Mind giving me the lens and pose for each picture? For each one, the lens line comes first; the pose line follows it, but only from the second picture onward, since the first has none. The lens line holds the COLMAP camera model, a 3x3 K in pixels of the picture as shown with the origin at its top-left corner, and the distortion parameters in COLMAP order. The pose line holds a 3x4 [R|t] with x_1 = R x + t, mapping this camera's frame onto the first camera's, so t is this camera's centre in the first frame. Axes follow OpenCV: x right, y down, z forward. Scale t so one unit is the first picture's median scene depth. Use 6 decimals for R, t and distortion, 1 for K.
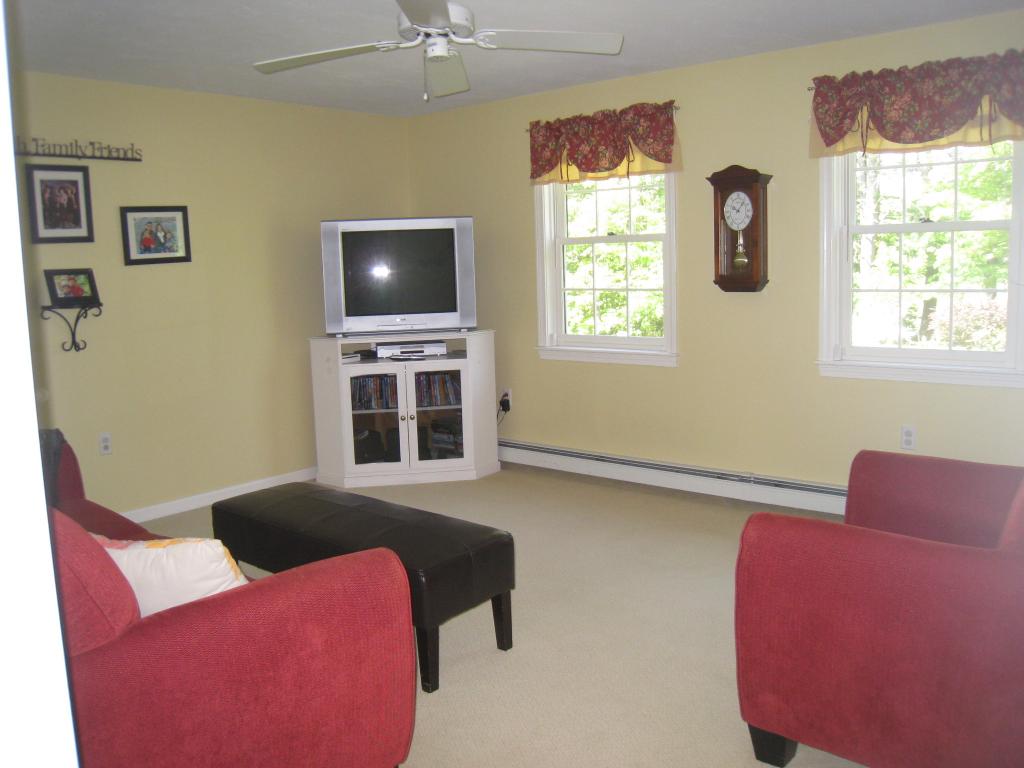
lens RADIAL K [[854.6, 0, 501.0], [0, 854.6, 376.5], [0, 0, 1]] dist [-0.171877, 0.121100]
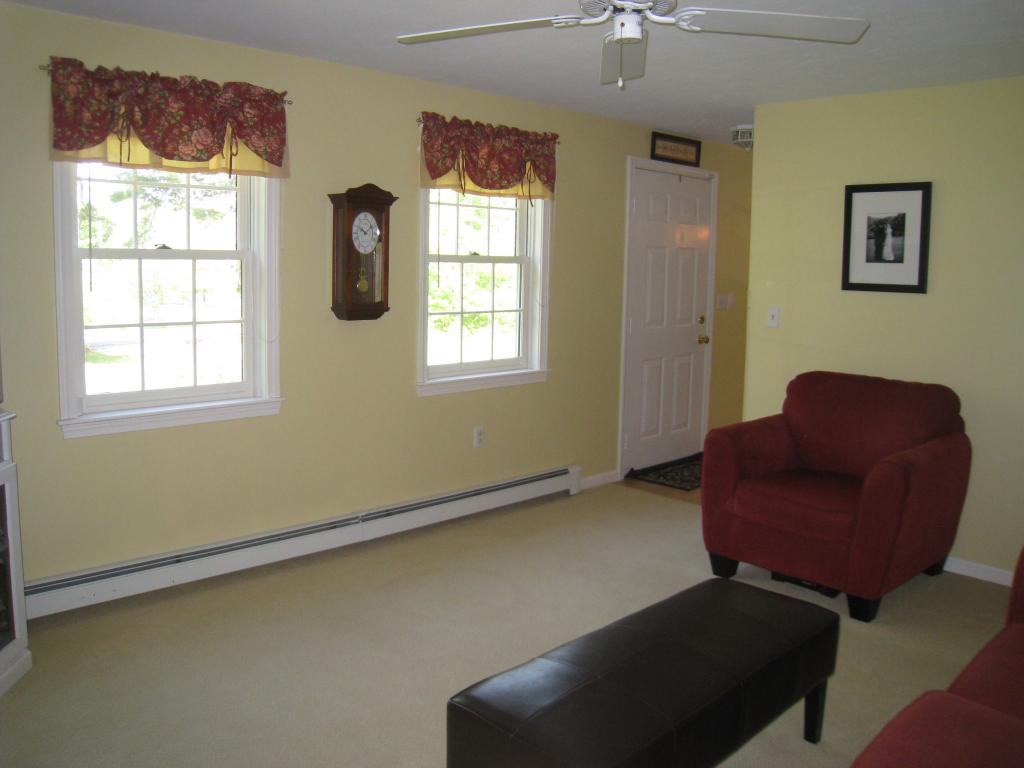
lens RADIAL K [[854.6, 0, 501.0], [0, 854.6, 376.5], [0, 0, 1]] dist [-0.171877, 0.121100]
pose [[0.104876, -0.090712, 0.990339, -1.084602], [0.112307, 0.990541, 0.078837, -0.163614], [-0.988124, 0.102953, 0.114072, 1.282403]]
